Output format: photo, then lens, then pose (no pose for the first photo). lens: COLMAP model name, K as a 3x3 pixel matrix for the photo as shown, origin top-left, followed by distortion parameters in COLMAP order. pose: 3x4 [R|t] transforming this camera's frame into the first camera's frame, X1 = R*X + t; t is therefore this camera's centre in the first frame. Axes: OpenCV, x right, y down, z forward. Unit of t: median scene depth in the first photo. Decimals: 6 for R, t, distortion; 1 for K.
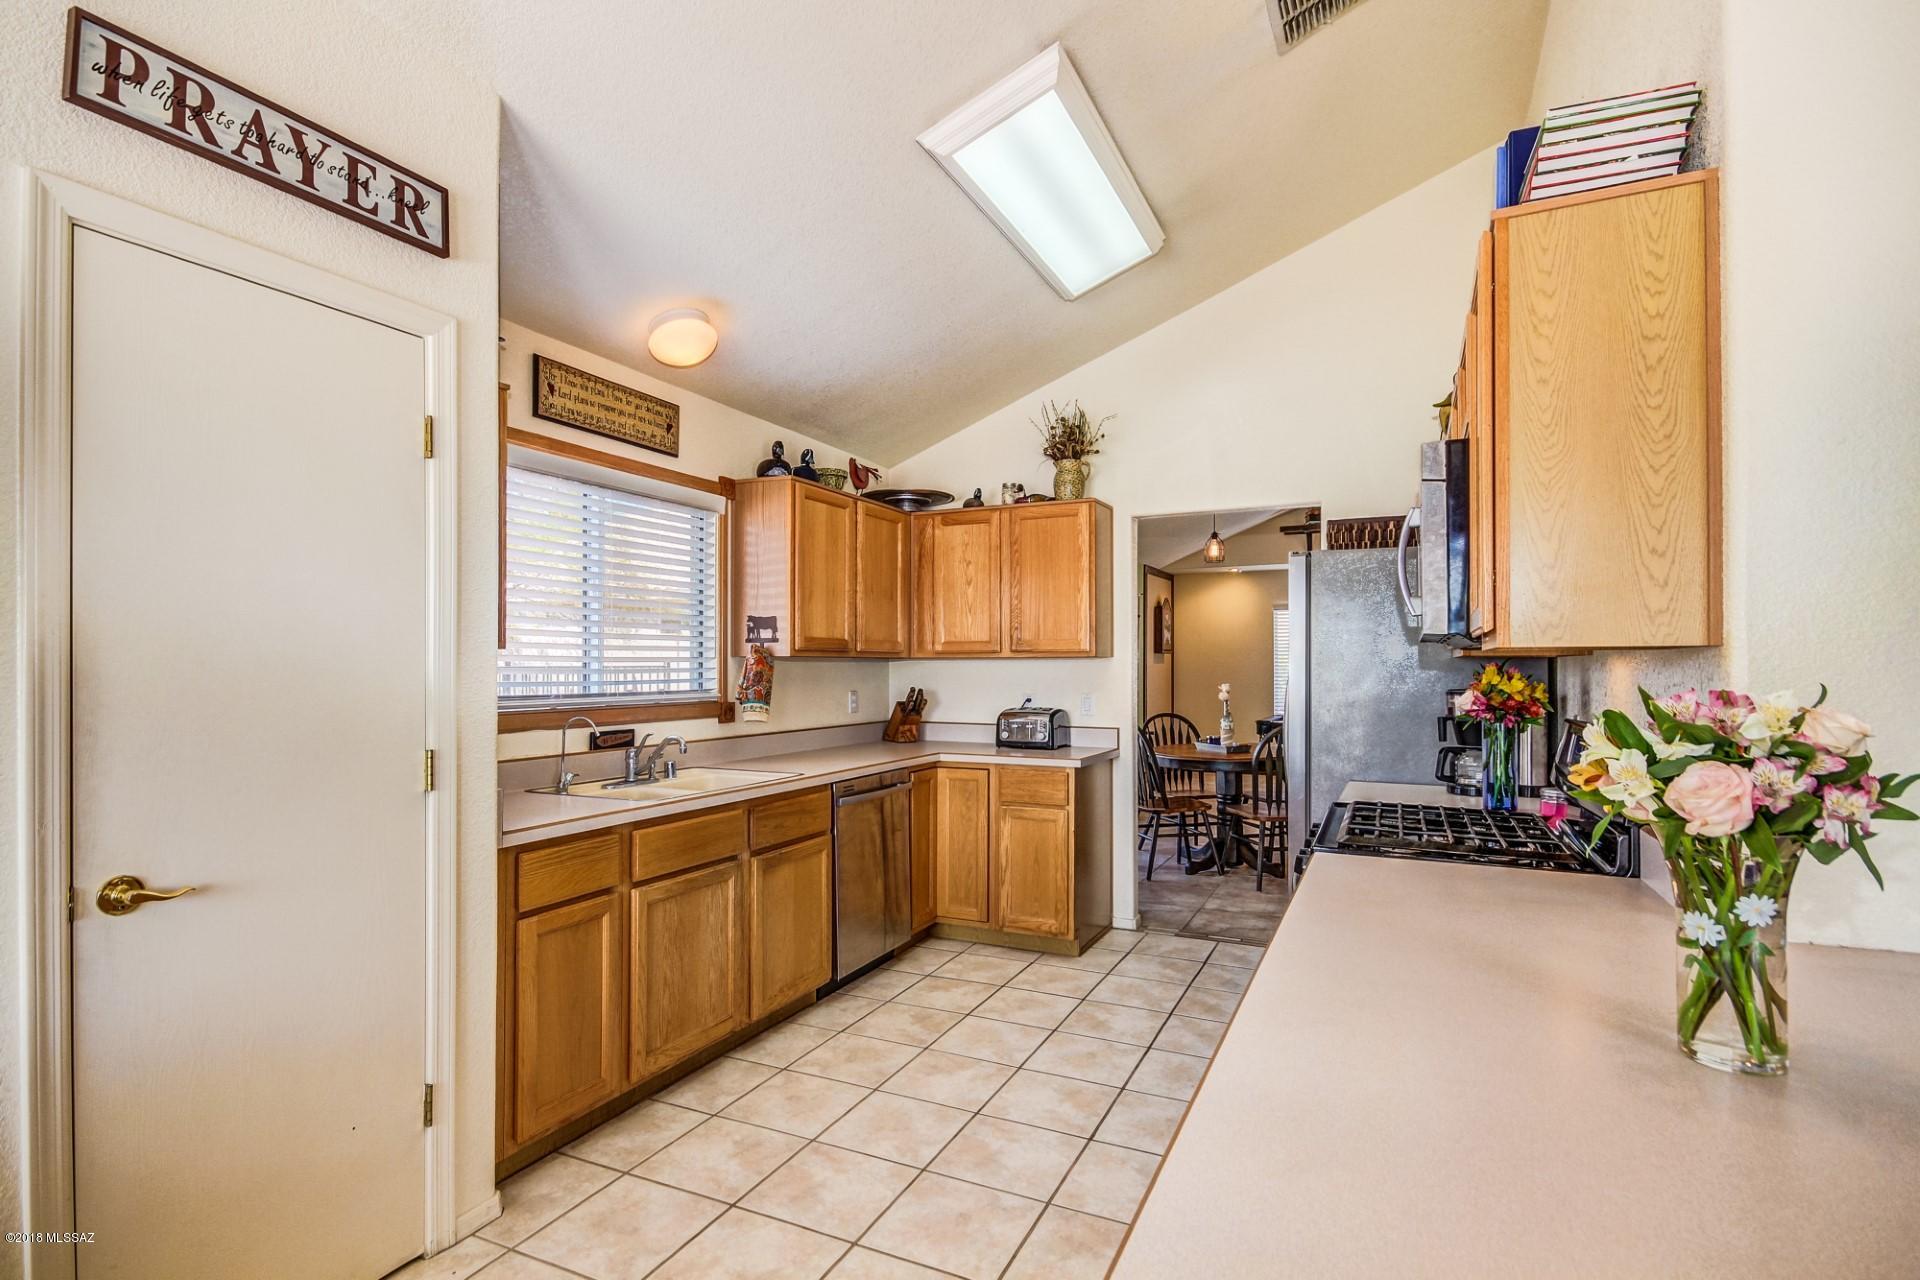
lens RADIAL K [[921.1, 0, 958.8], [0, 921.1, 660.6], [0, 0, 1]] dist [-0.000993, -0.001136]
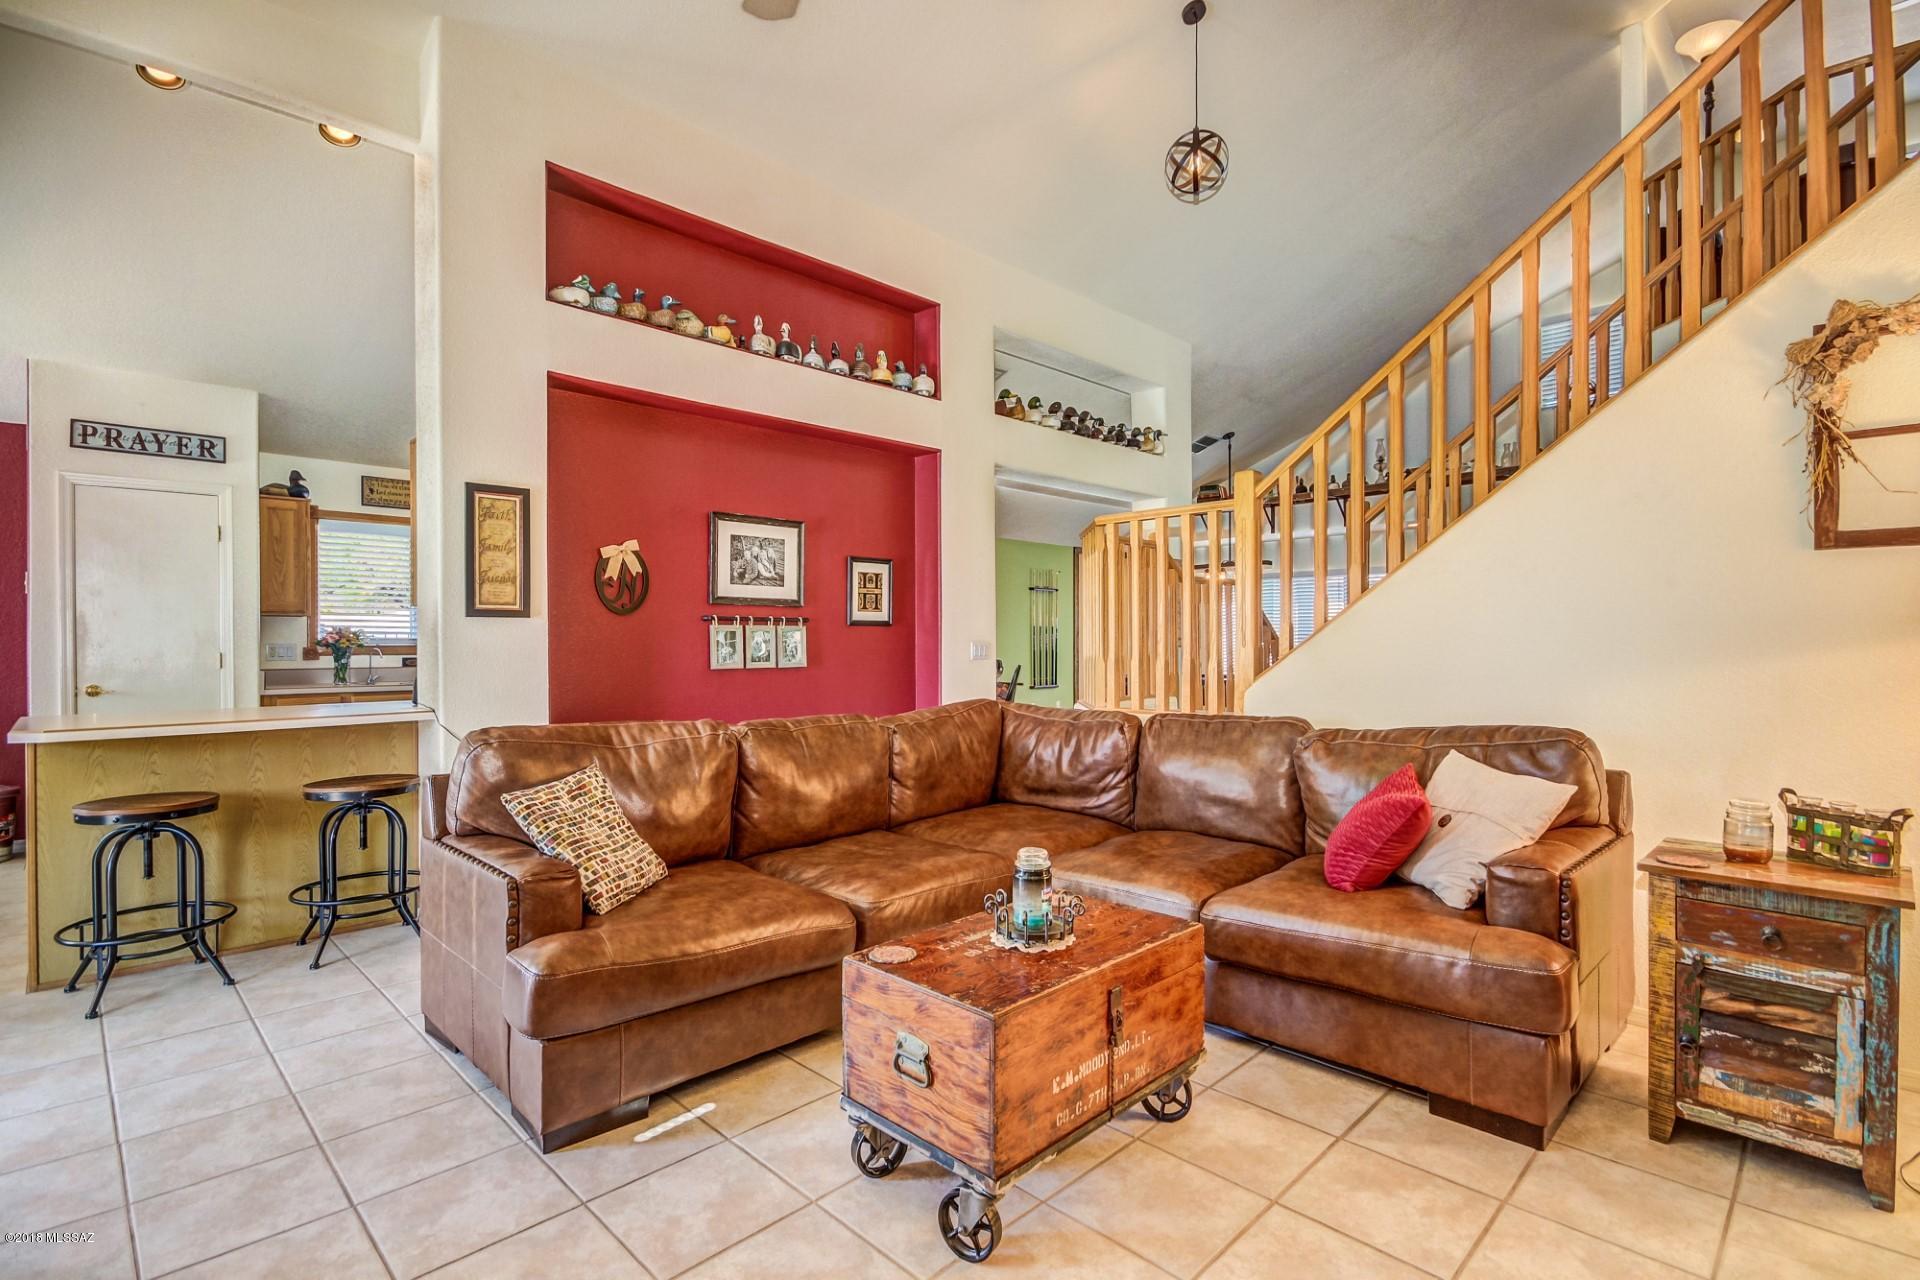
lens RADIAL K [[895.6, 0, 960.0], [0, 895.6, 640.0], [0, 0, 1]] dist [-0.000356, -0.000023]
pose [[0.938795, -0.008730, -0.344367, 1.487898], [0.009754, 0.999952, 0.001242, 0.051446], [0.344339, -0.004525, 0.938834, -0.438140]]
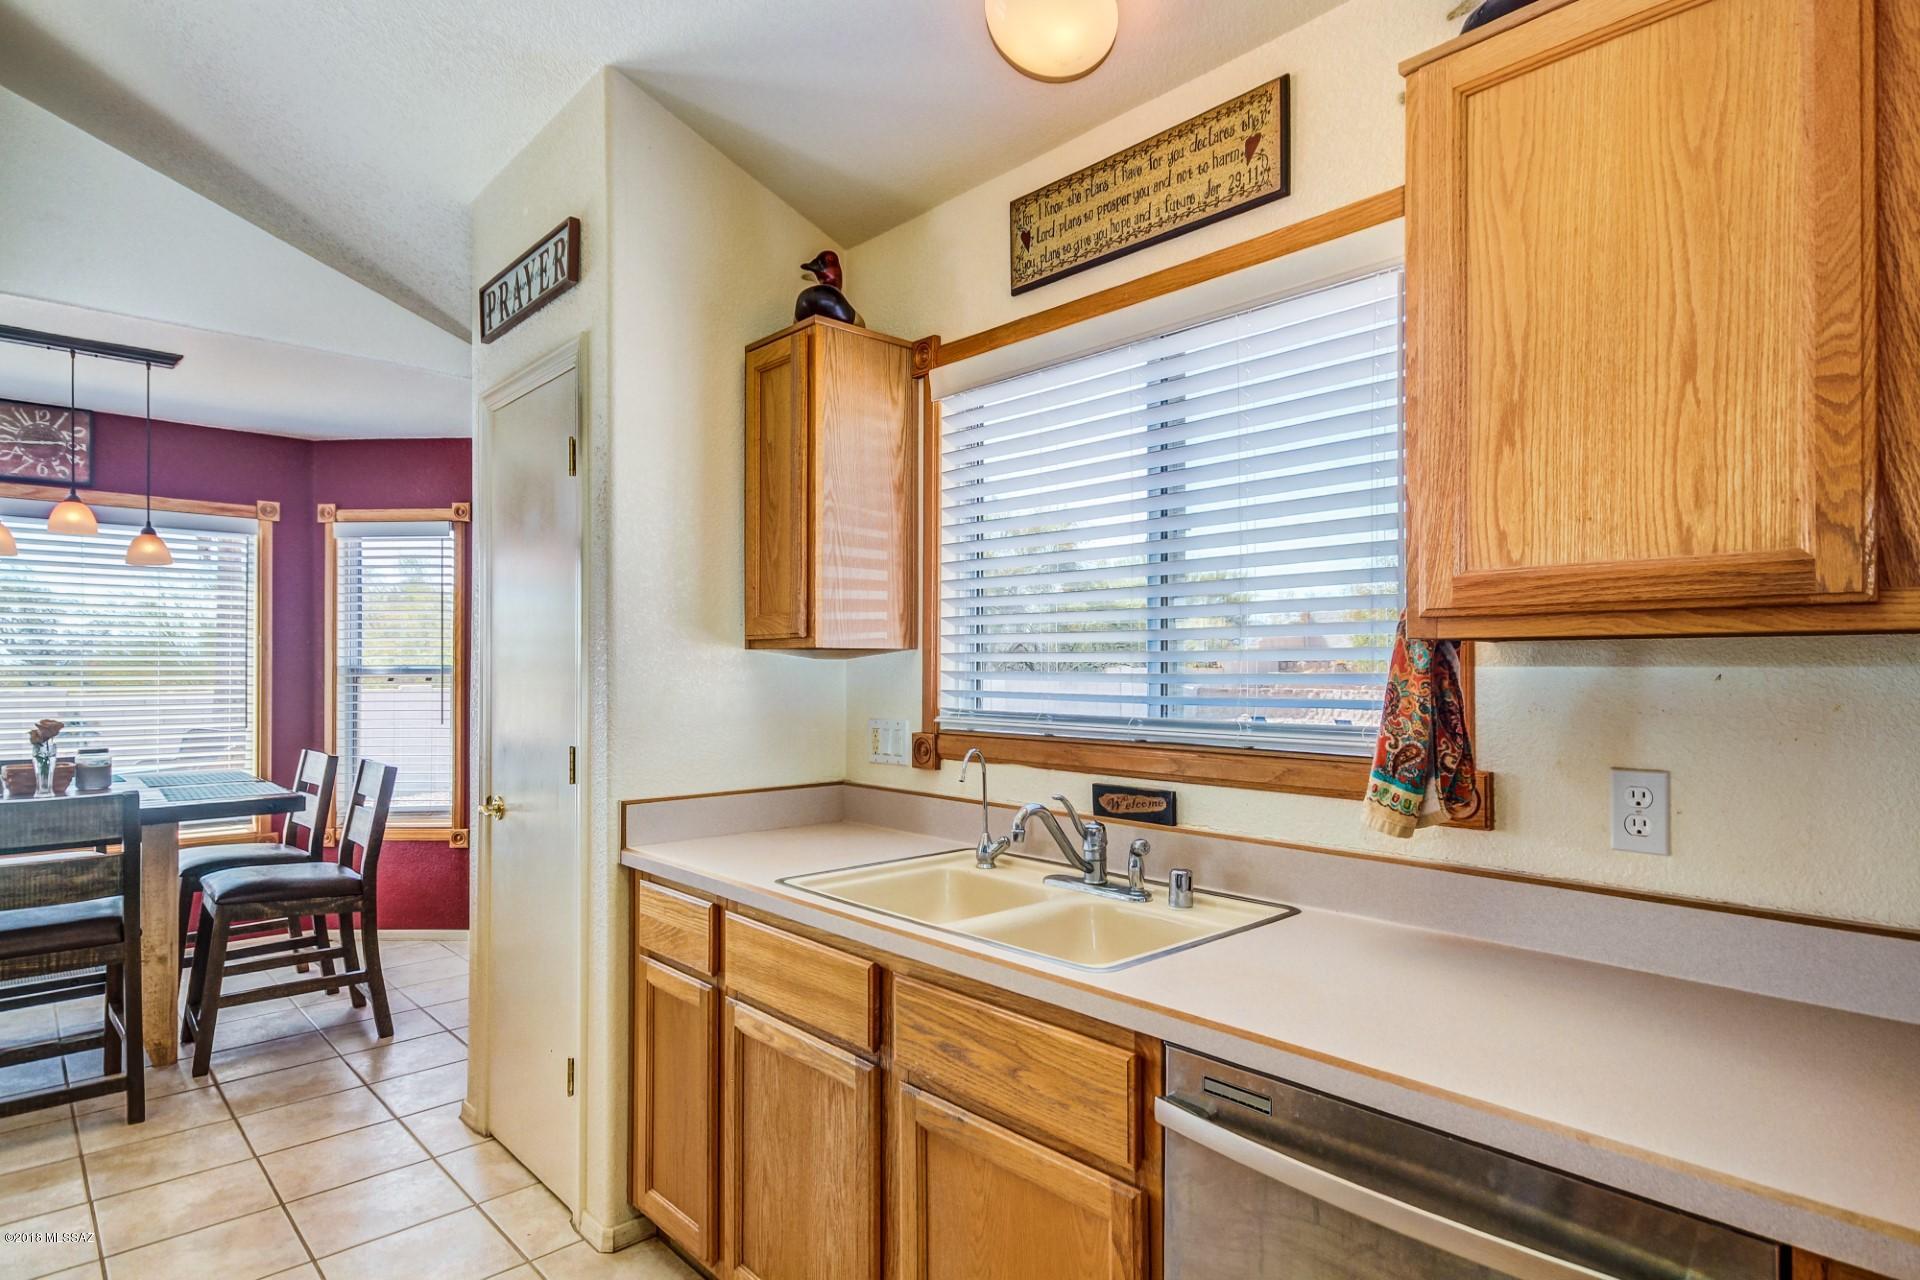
lens RADIAL K [[1039.3, 0, 959.8], [0, 1039.3, 660.9], [0, 0, 1]] dist [-0.000138, 0.000135]
pose [[-0.379560, -0.007279, -0.925139, 0.248444], [0.002244, 0.999959, -0.008788, 0.007508], [0.925164, -0.005411, -0.379528, 1.225847]]
